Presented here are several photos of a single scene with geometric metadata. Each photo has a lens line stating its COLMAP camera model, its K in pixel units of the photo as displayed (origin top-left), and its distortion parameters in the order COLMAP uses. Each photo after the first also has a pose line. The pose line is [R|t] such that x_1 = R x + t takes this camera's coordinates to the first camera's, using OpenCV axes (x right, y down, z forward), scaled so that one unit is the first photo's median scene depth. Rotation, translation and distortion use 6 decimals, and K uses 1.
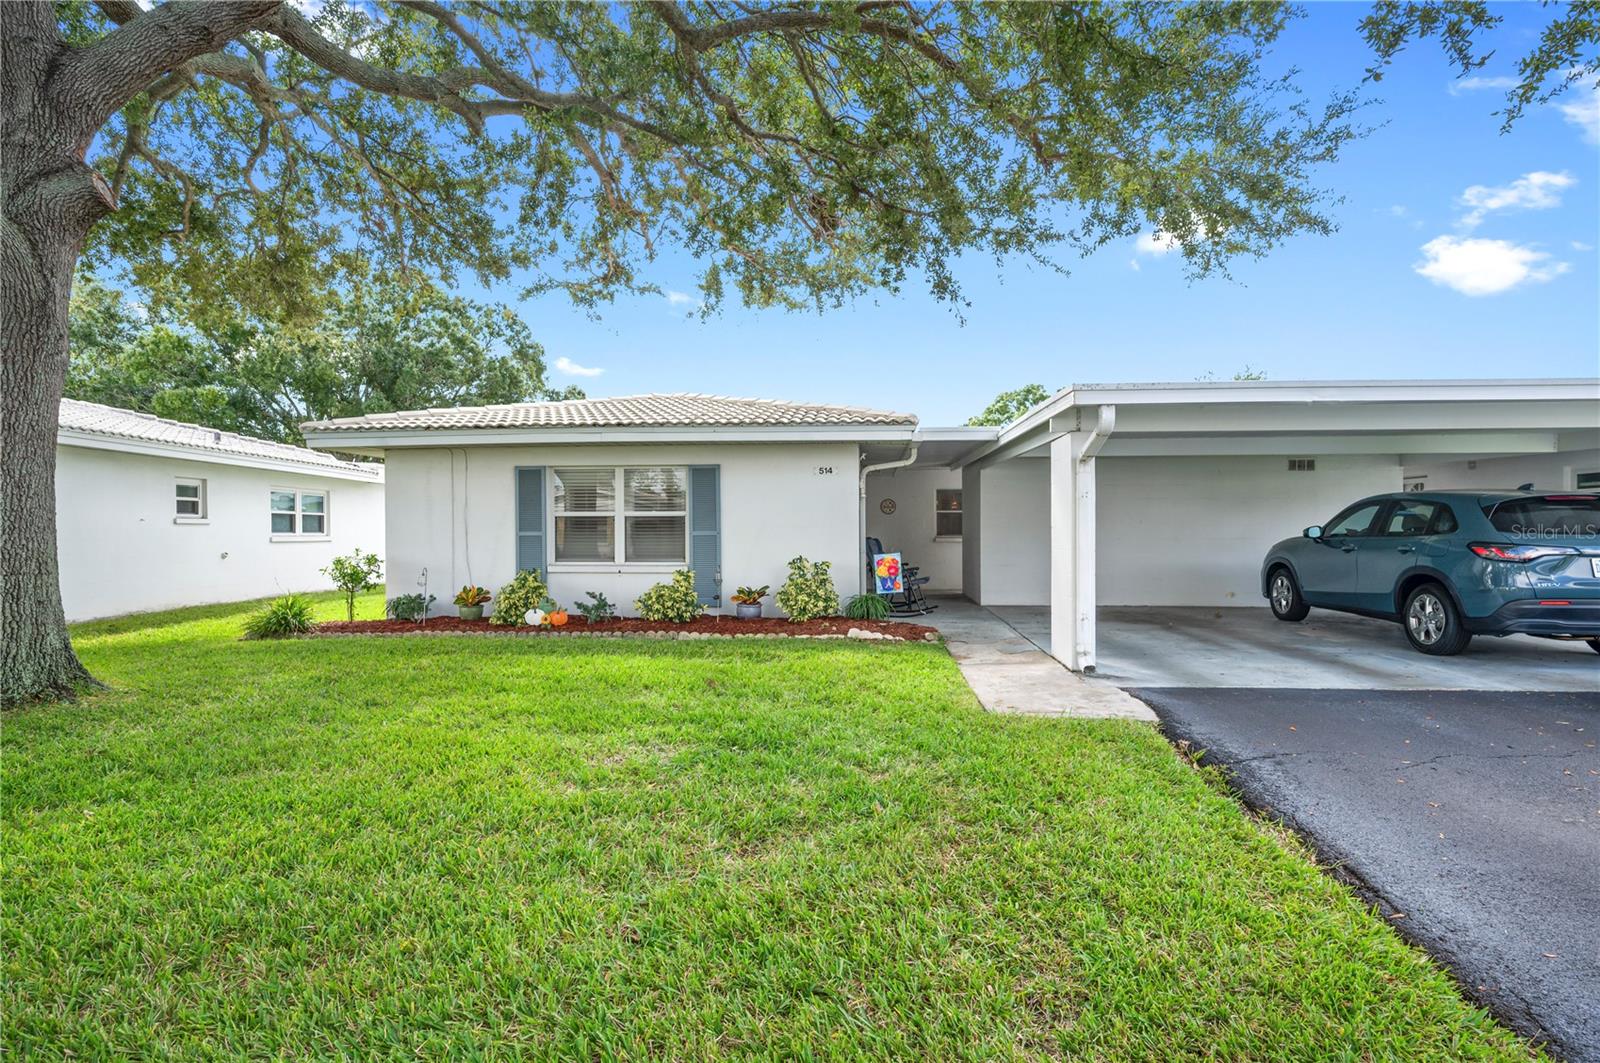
lens RADIAL K [[798.3, 0, 802.3], [0, 798.3, 538.5], [0, 0, 1]] dist [0.000137, -0.001306]
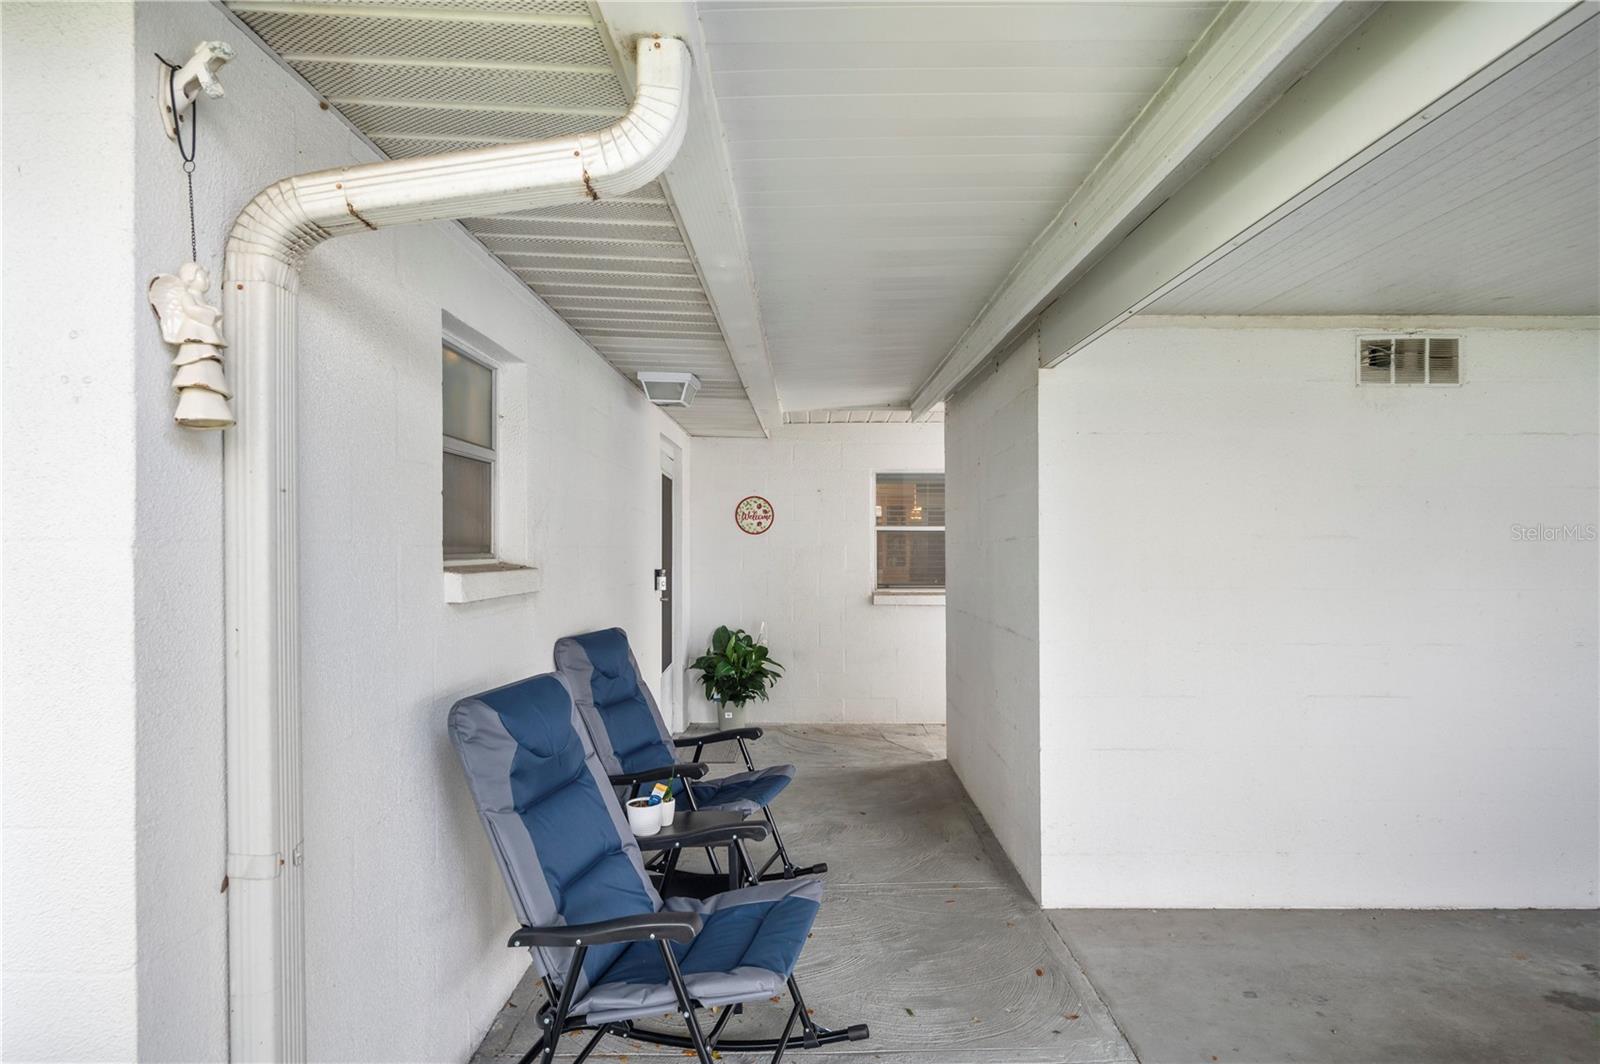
lens RADIAL K [[928.7, 0, 800.6], [0, 928.7, 554.2], [0, 0, 1]] dist [-0.000161, -0.000052]
pose [[0.997413, 0.004344, 0.071756, 0.158017], [-0.004067, 0.999984, -0.004009, -0.031709], [-0.071772, 0.003706, 0.997414, 0.877623]]
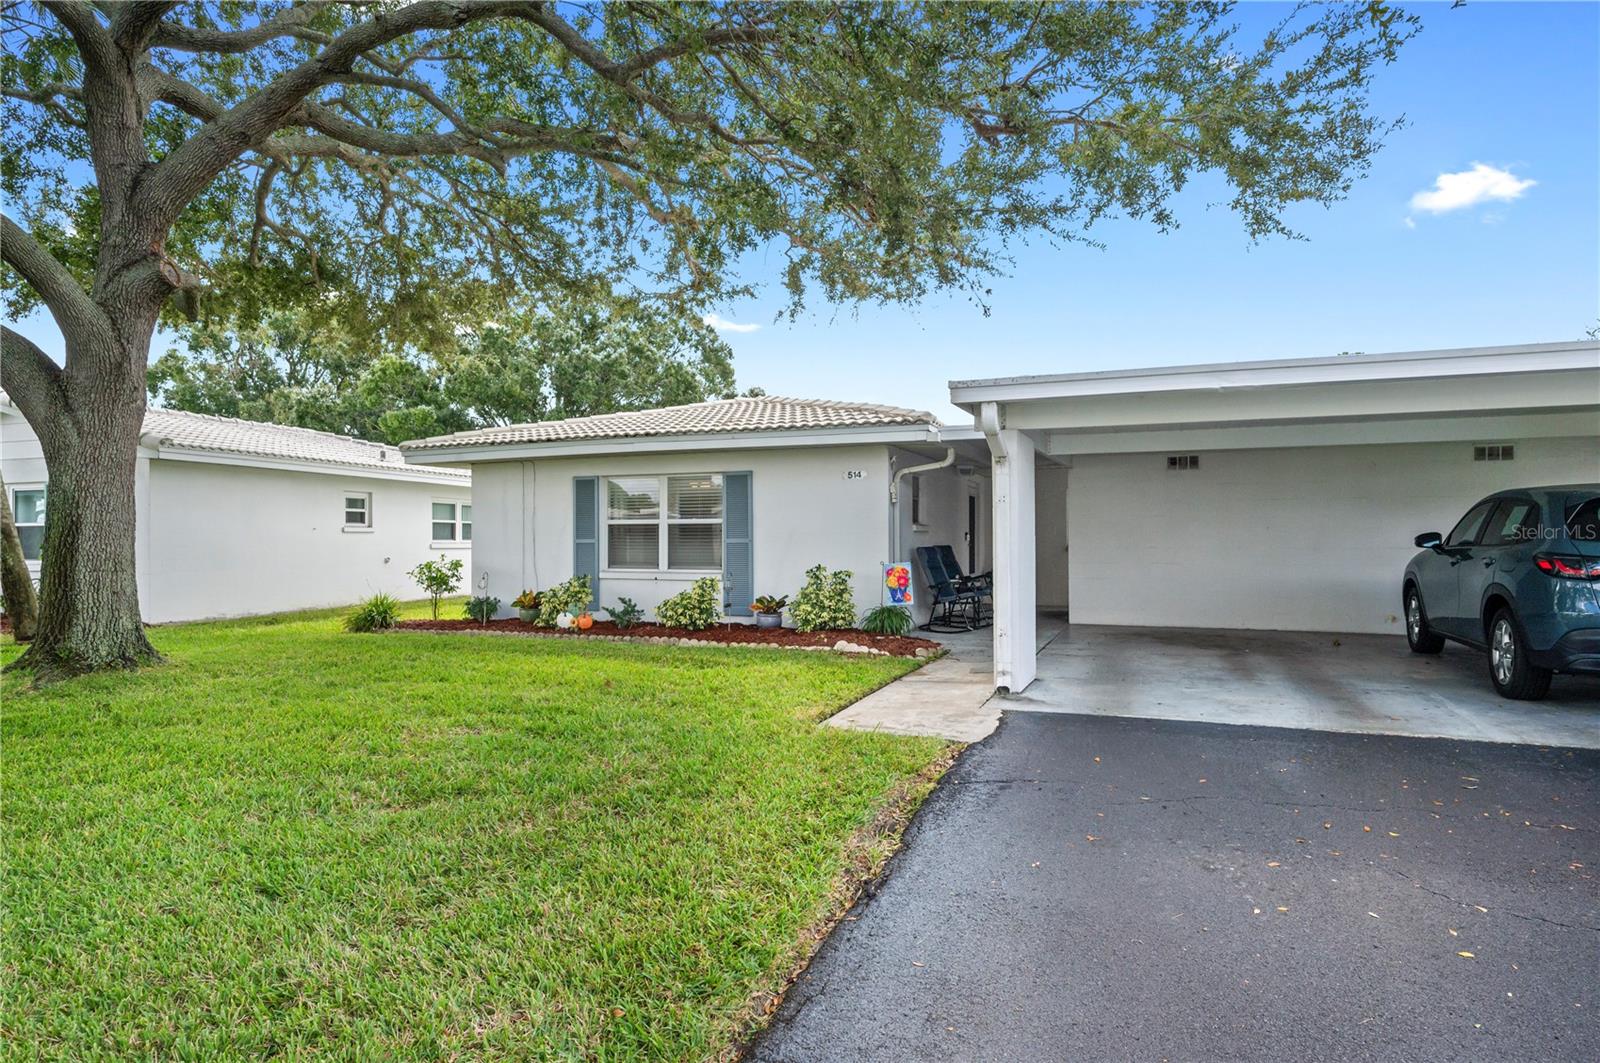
lens RADIAL K [[894.8, 0, 800.0], [0, 894.8, 531.5], [0, 0, 1]] dist [-0.003301, 0.000607]
pose [[0.953133, -0.002183, -0.302544, 0.295189], [-0.003004, 0.999856, -0.016677, 0.000290], [0.302537, 0.016804, 0.952990, -0.030786]]
